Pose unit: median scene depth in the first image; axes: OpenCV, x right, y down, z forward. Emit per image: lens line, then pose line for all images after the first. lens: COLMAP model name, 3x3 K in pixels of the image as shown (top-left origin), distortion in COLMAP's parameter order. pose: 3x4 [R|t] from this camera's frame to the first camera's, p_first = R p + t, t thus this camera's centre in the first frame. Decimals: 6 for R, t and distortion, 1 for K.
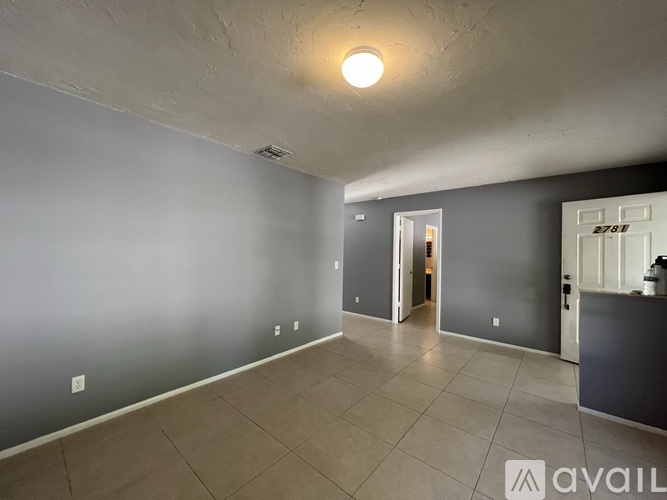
lens RADIAL K [[264.4, 0, 333.5], [0, 264.4, 250.0], [0, 0, 1]] dist [-0.000471, -0.000141]
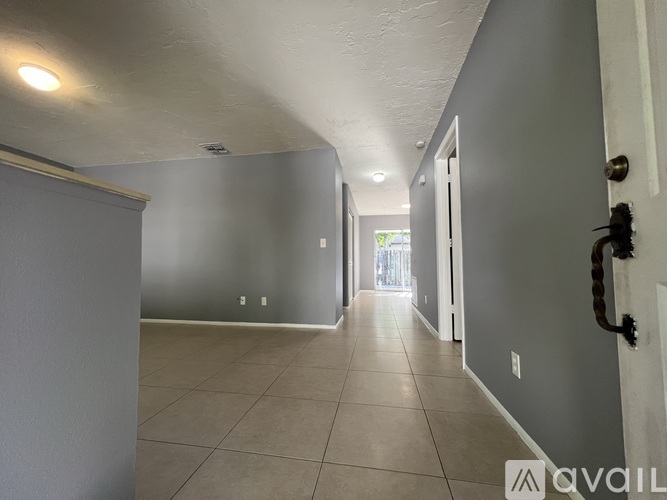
lens RADIAL K [[264.4, 0, 333.5], [0, 264.4, 250.0], [0, 0, 1]] dist [-0.000471, -0.000141]
pose [[0.517393, -0.066354, -0.853171, 0.966017], [0.017537, 0.997602, -0.066952, 0.174793], [0.855568, 0.019679, 0.517316, 0.754774]]
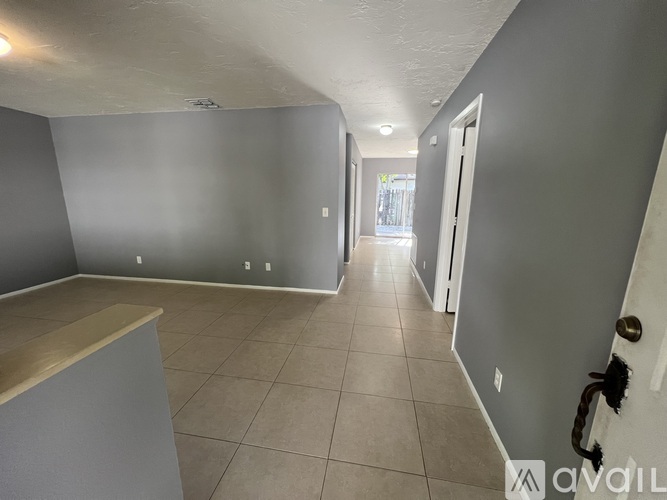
lens RADIAL K [[264.4, 0, 333.5], [0, 264.4, 250.0], [0, 0, 1]] dist [-0.000471, -0.000141]
pose [[0.517097, 0.166735, -0.839530, 0.953150], [0.006690, 0.980026, 0.198759, 0.010608], [0.855900, -0.108394, 0.505653, 0.754064]]
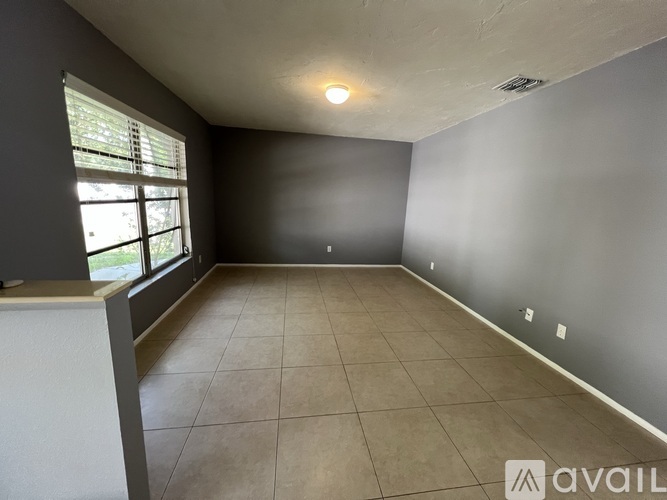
lens RADIAL K [[264.4, 0, 333.5], [0, 264.4, 250.0], [0, 0, 1]] dist [-0.000471, -0.000141]
pose [[-0.651456, 0.103967, -0.751529, 0.720751], [-0.052213, 0.982074, 0.181122, 0.011454], [0.756887, 0.157232, -0.634350, 1.040364]]
